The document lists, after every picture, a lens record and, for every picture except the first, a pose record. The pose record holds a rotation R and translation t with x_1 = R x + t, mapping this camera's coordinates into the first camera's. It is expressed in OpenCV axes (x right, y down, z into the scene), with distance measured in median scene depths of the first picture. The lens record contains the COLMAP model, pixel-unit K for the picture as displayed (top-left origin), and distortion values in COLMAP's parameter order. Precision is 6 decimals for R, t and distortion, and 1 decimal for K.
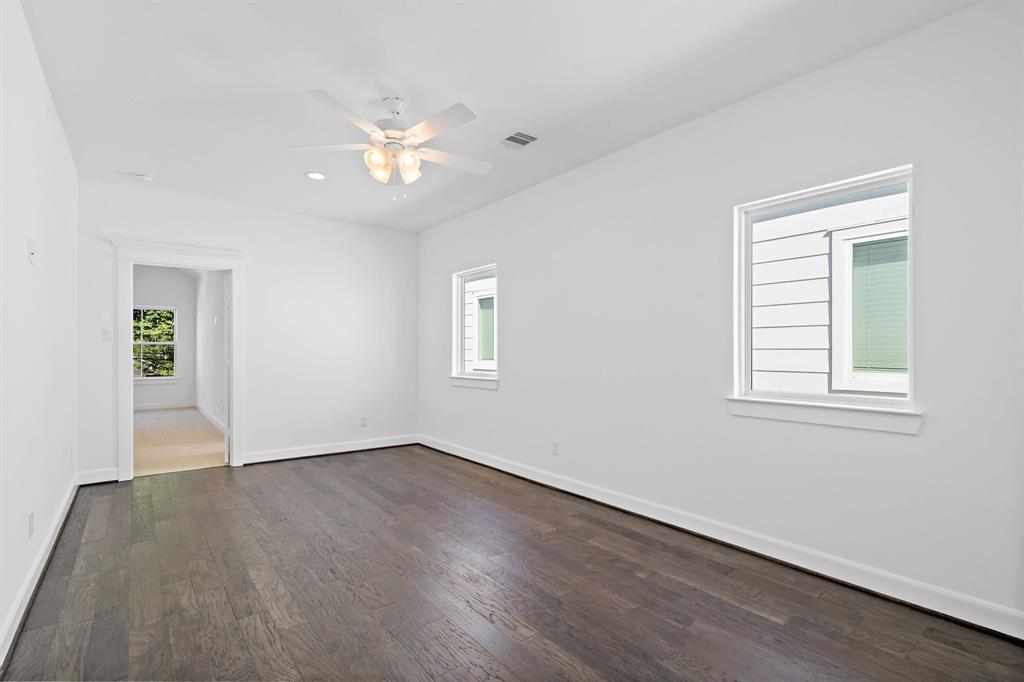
lens RADIAL K [[473.3, 0, 512.0], [0, 473.3, 349.6], [0, 0, 1]] dist [0.001237, 0.000432]
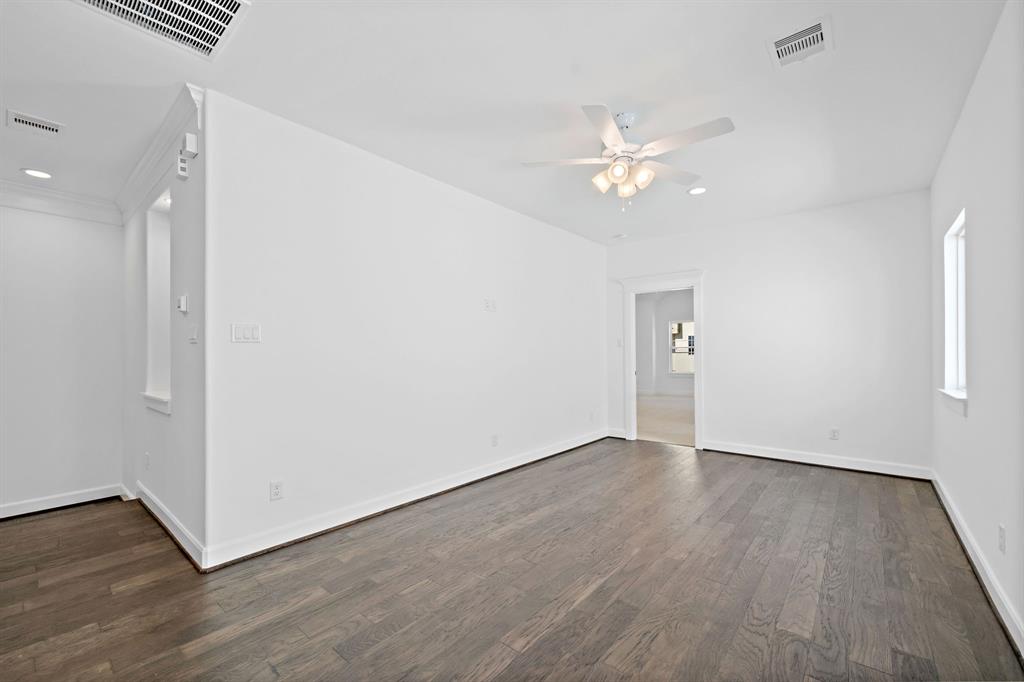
lens RADIAL K [[414.2, 0, 516.3], [0, 414.2, 351.8], [0, 0, 1]] dist [-0.002471, 0.000069]
pose [[0.230879, -0.006482, -0.972961, 0.506872], [0.010946, 0.999932, -0.004064, -0.000870], [0.972921, -0.009712, 0.230934, 0.473092]]
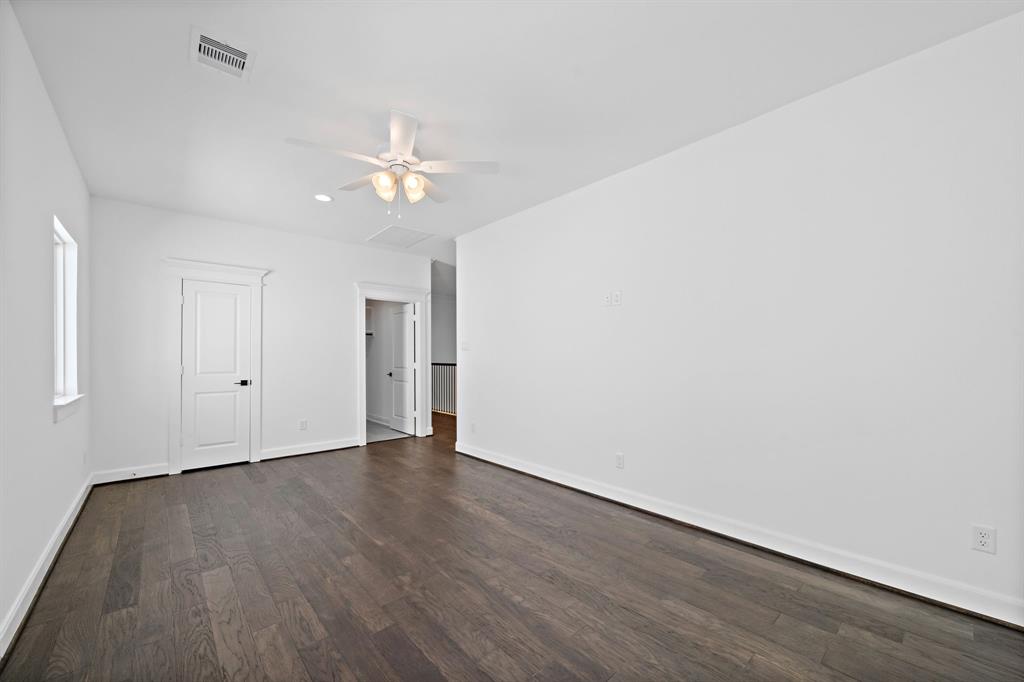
lens RADIAL K [[418.0, 0, 533.1], [0, 418.0, 352.3], [0, 0, 1]] dist [-0.001753, -0.000351]
pose [[-0.995342, 0.000862, -0.096404, -0.393130], [0.002073, 0.999920, -0.012459, 0.000376], [0.096386, -0.012601, -0.995264, 1.692088]]
